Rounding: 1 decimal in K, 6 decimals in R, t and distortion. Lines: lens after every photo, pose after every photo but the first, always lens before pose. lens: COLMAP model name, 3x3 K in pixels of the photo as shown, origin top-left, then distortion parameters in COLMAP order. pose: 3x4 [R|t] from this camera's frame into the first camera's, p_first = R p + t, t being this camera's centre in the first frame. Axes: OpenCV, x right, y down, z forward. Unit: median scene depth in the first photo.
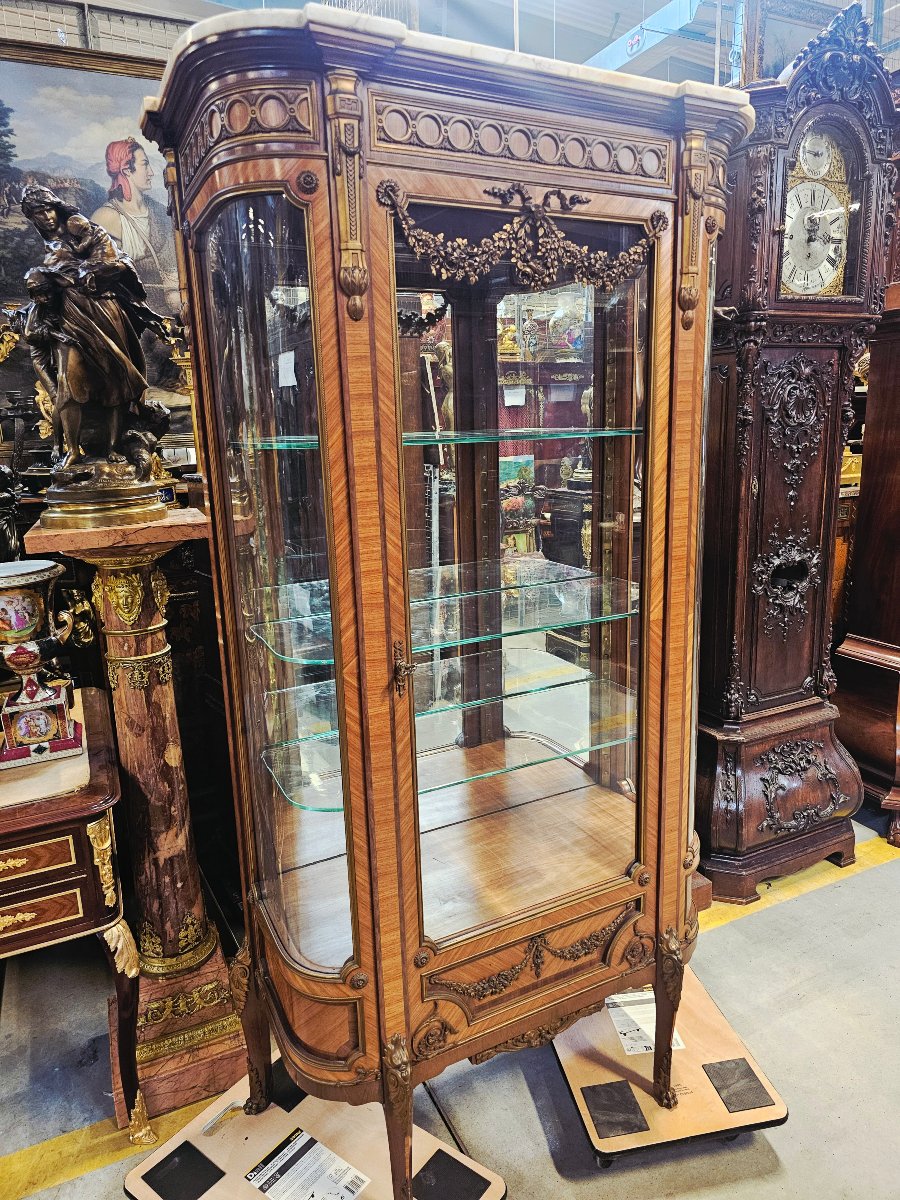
lens RADIAL K [[783.2, 0, 465.4], [0, 783.2, 605.8], [0, 0, 1]] dist [0.001771, -0.003530]
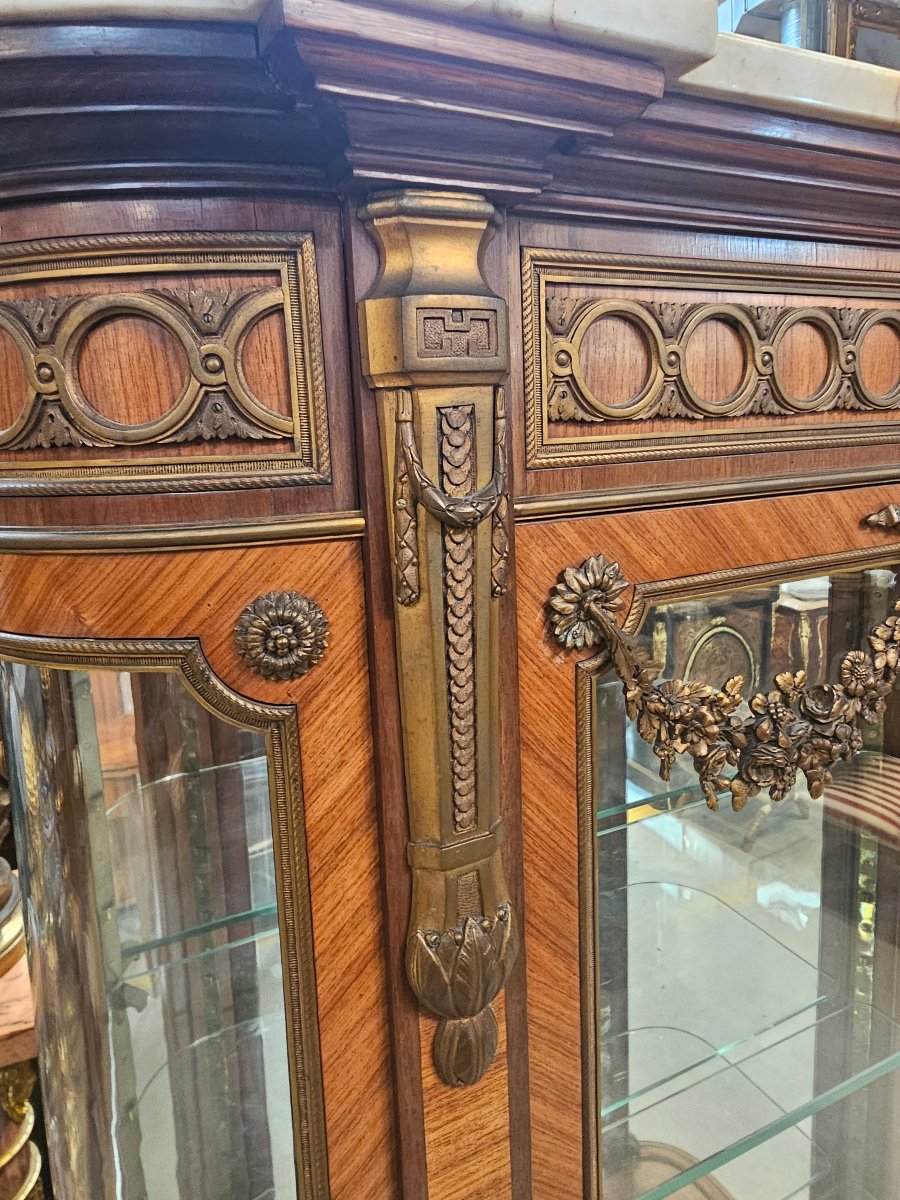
lens RADIAL K [[831.3, 0, 469.6], [0, 831.3, 555.5], [0, 0, 1]] dist [0.024110, -0.001339]
pose [[0.999846, -0.007803, -0.015698, -0.137009], [0.006334, 0.995783, -0.091516, -0.531174], [0.016346, 0.091403, 0.995680, 0.731777]]
